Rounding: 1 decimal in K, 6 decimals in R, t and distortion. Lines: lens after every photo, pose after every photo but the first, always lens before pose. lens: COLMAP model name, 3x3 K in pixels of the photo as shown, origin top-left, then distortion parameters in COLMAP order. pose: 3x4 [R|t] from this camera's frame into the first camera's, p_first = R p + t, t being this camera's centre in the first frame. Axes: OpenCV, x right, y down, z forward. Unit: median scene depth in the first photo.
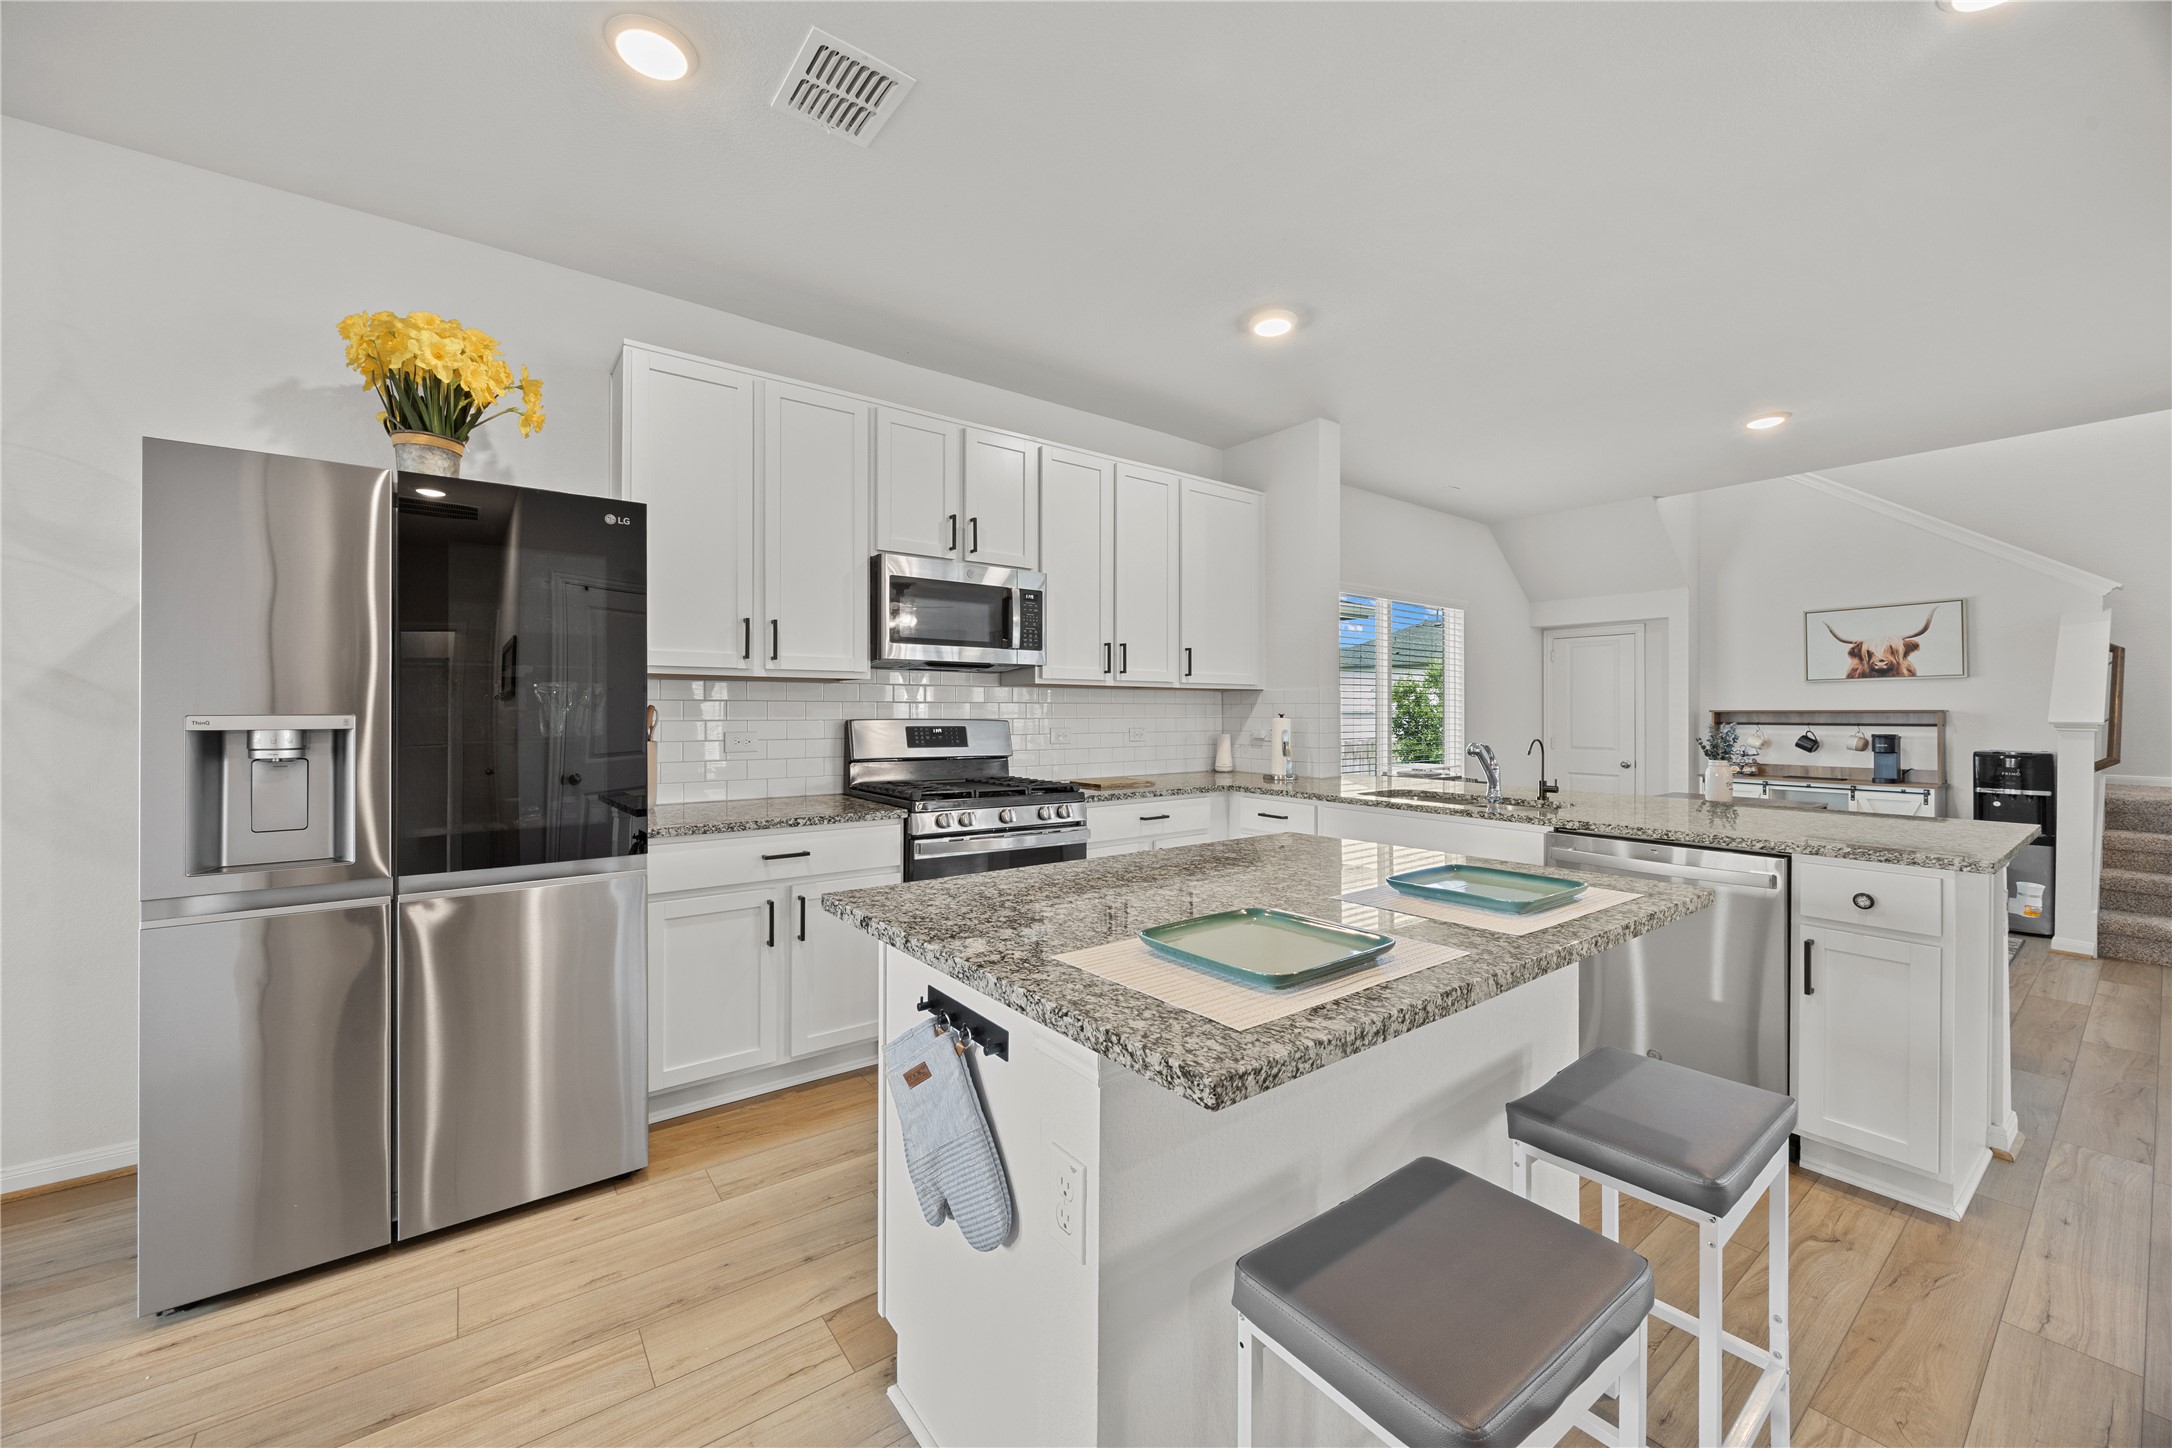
lens RADIAL K [[828.5, 0, 1069.3], [0, 828.5, 707.0], [0, 0, 1]] dist [-0.004094, 0.000439]
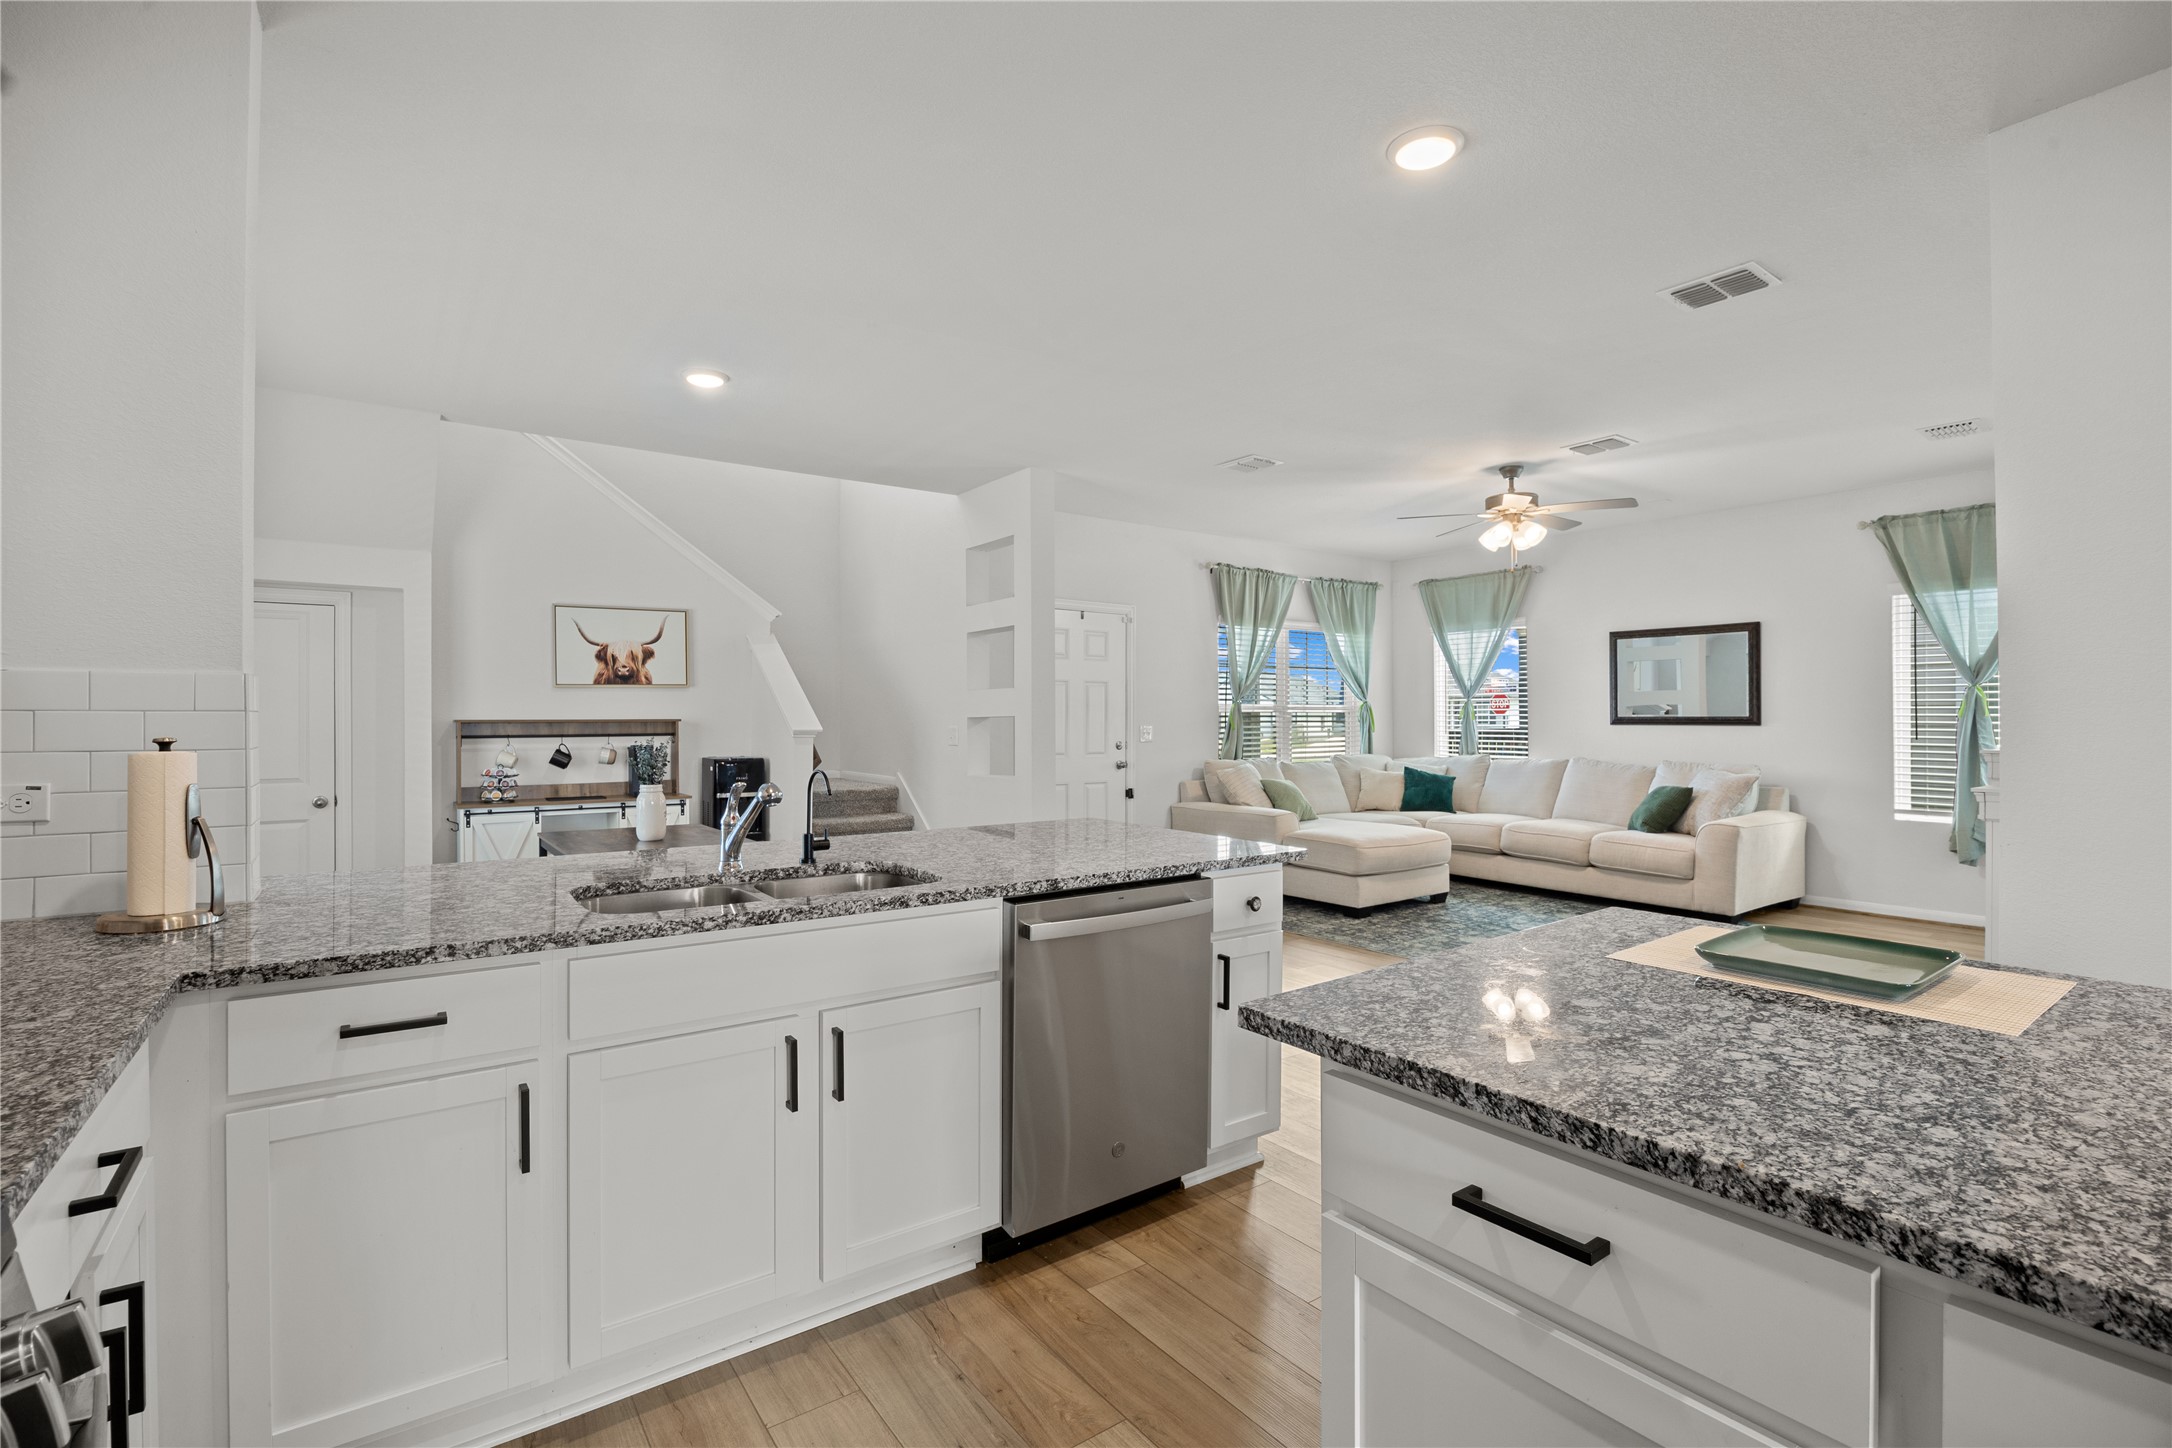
lens RADIAL K [[979.0, 0, 1077.9], [0, 979.0, 722.3], [0, 0, 1]] dist [-0.016244, -0.000154]
pose [[0.023254, -0.006724, 0.999707, -0.124306], [-0.002390, 0.999974, 0.006781, -0.001894], [-0.999727, -0.002547, 0.023238, 0.525825]]
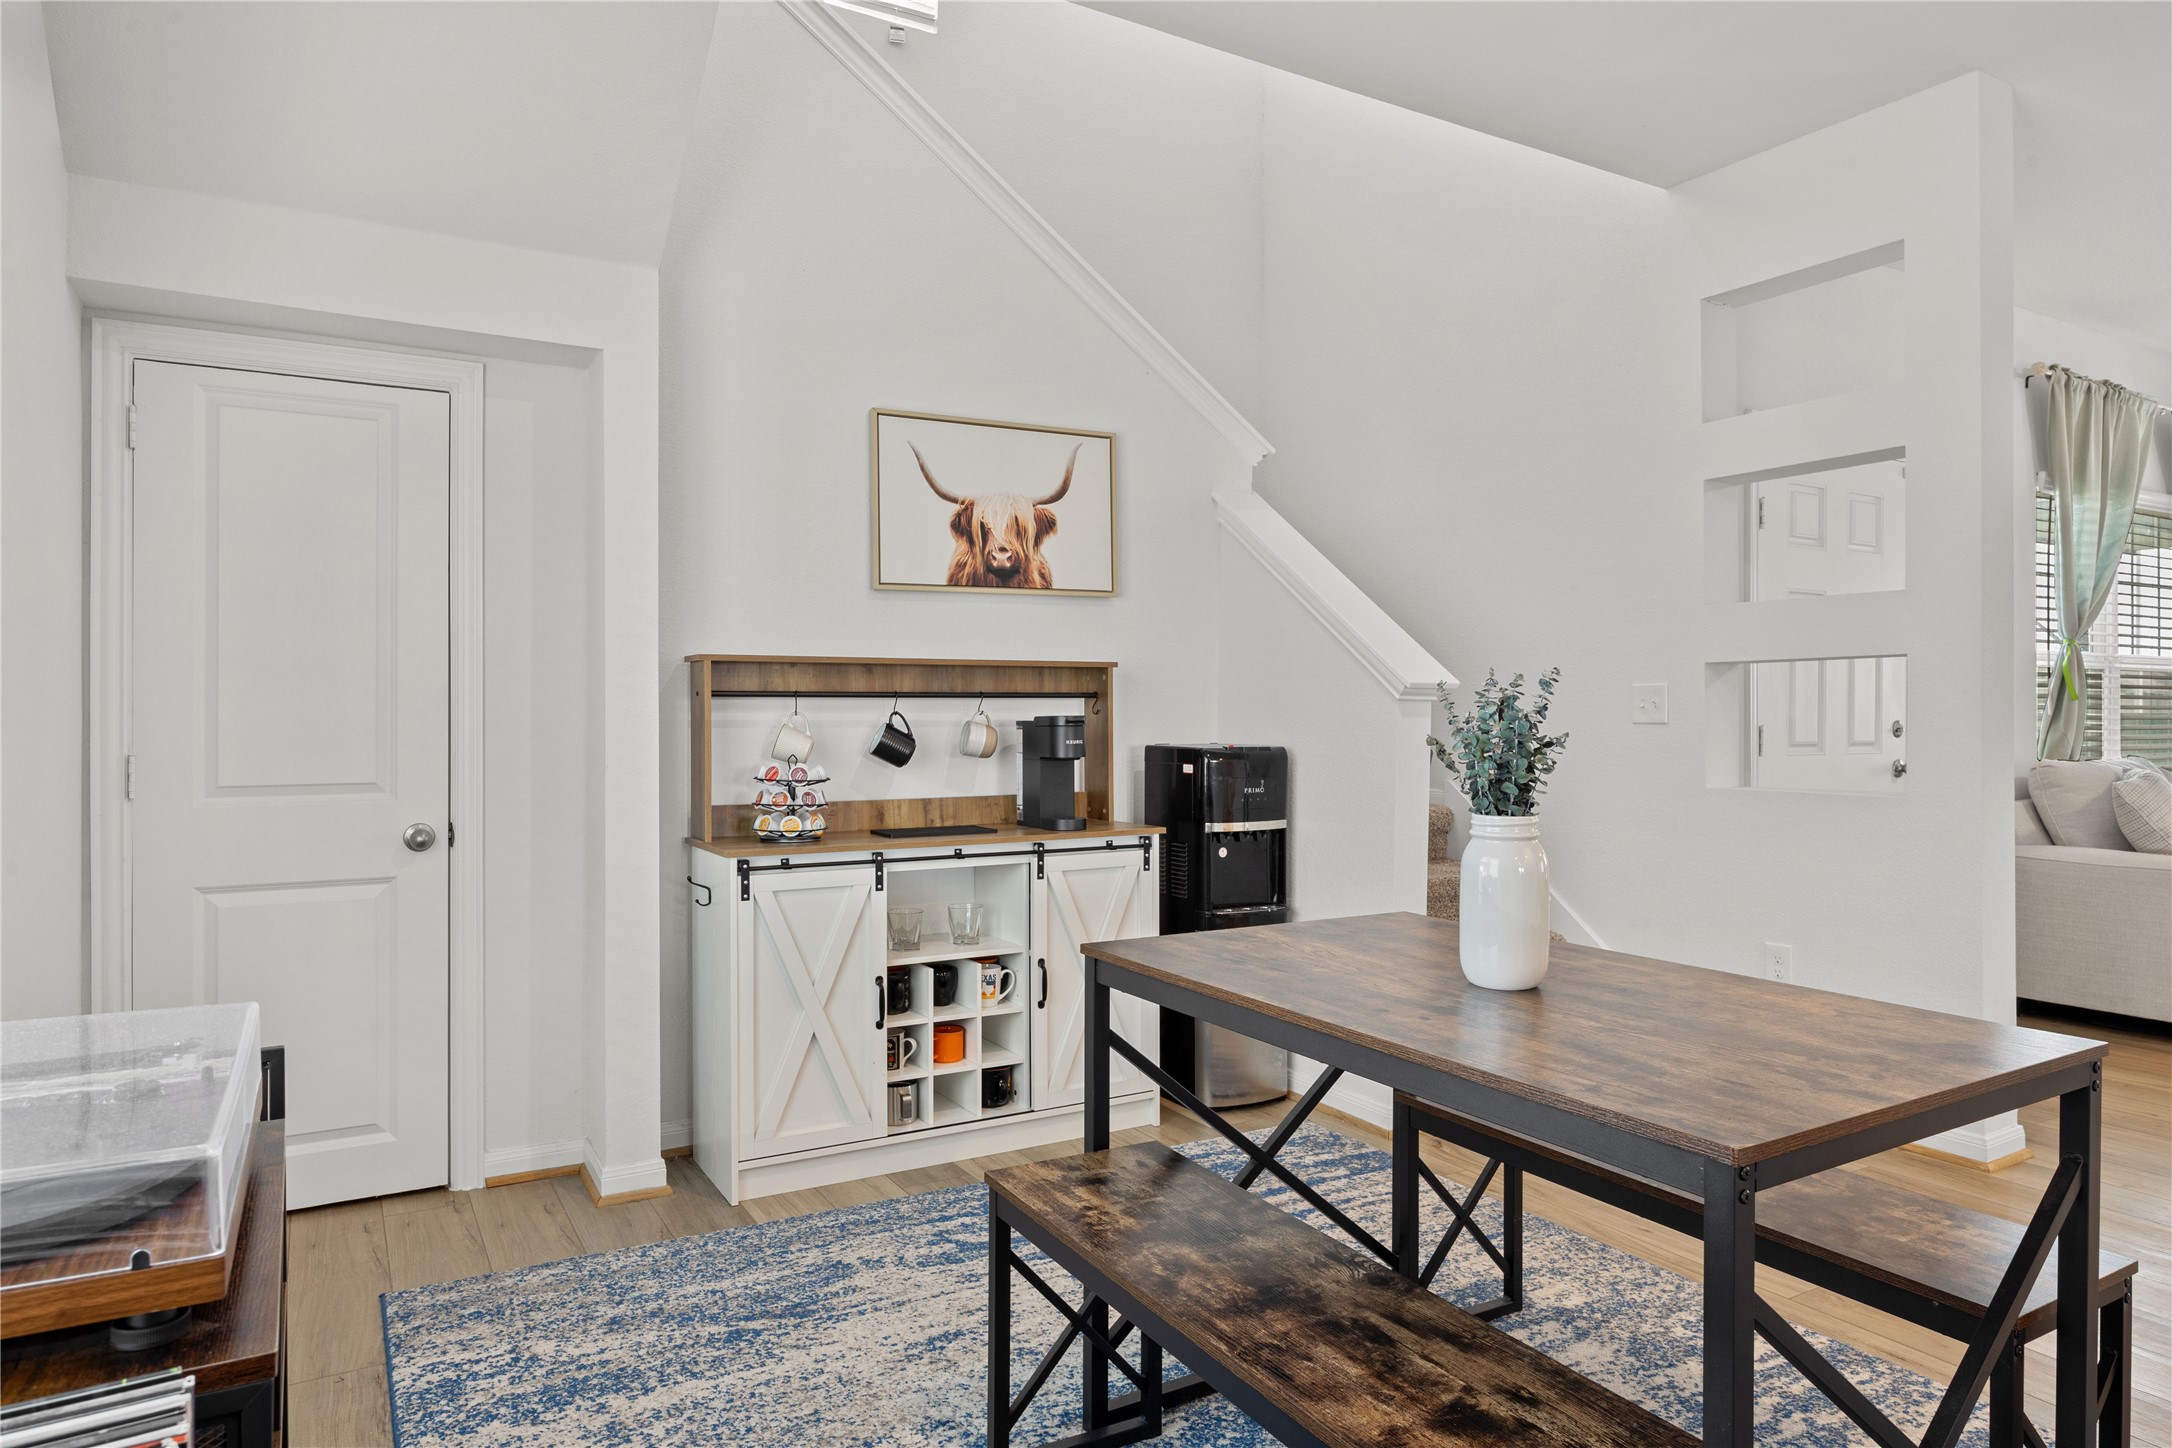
lens RADIAL K [[1303.1, 0, 1080.7], [0, 1303.1, 718.5], [0, 0, 1]] dist [-0.008185, -0.000824]
pose [[0.121073, -0.011329, 0.992579, 0.344136], [-0.005863, 0.999909, 0.012128, 0.028565], [-0.992626, -0.007288, 0.120996, 0.998668]]
